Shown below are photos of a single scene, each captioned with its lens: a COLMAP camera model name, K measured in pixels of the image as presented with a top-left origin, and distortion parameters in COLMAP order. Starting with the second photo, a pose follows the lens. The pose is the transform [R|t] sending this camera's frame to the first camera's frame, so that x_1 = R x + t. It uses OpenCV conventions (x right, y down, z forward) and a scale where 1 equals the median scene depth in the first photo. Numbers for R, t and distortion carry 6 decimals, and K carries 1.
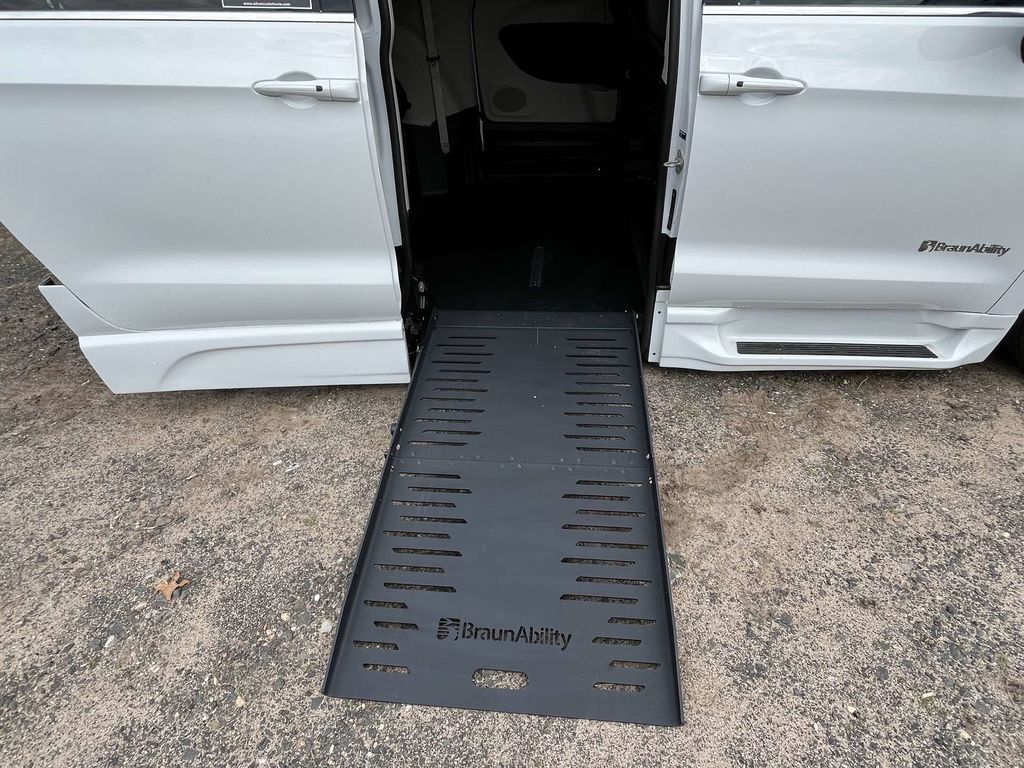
lens RADIAL K [[549.1, 0, 504.9], [0, 549.1, 384.8], [0, 0, 1]] dist [-0.004304, 0.000277]
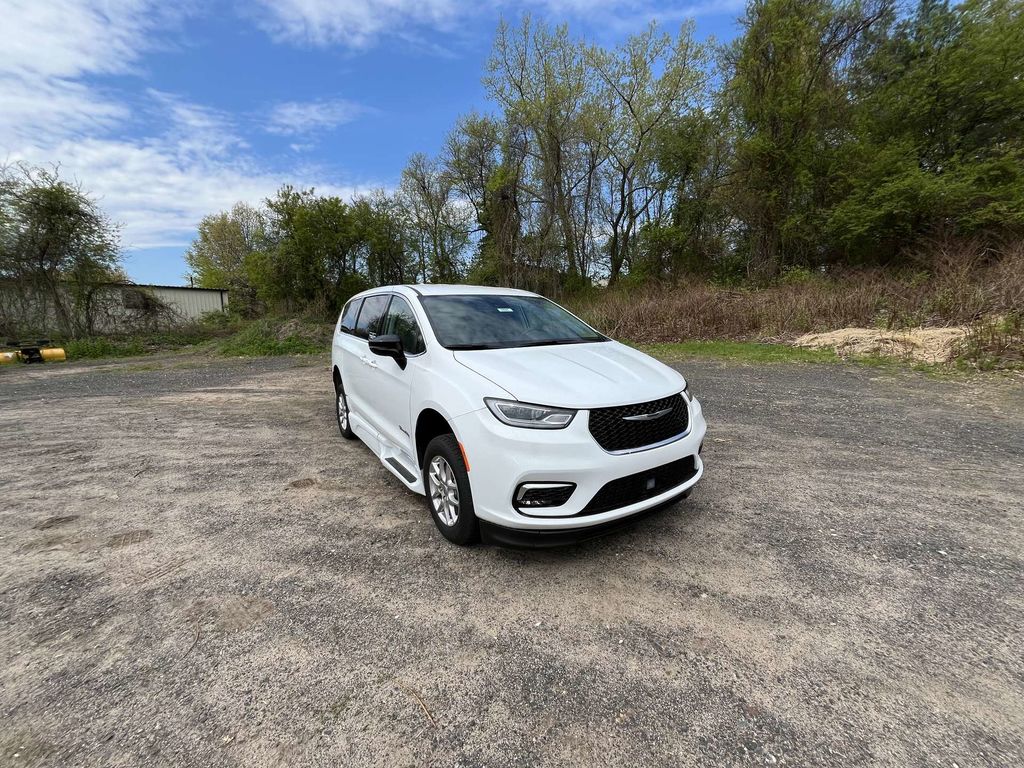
lens RADIAL K [[411.4, 0, 511.9], [0, 411.4, 395.9], [0, 0, 1]] dist [-0.007983, 0.000141]
pose [[0.635187, 0.169402, -0.753552, 2.690315], [-0.460975, 0.865973, -0.193892, -0.290864], [0.619710, 0.470526, 0.628144, 0.010197]]
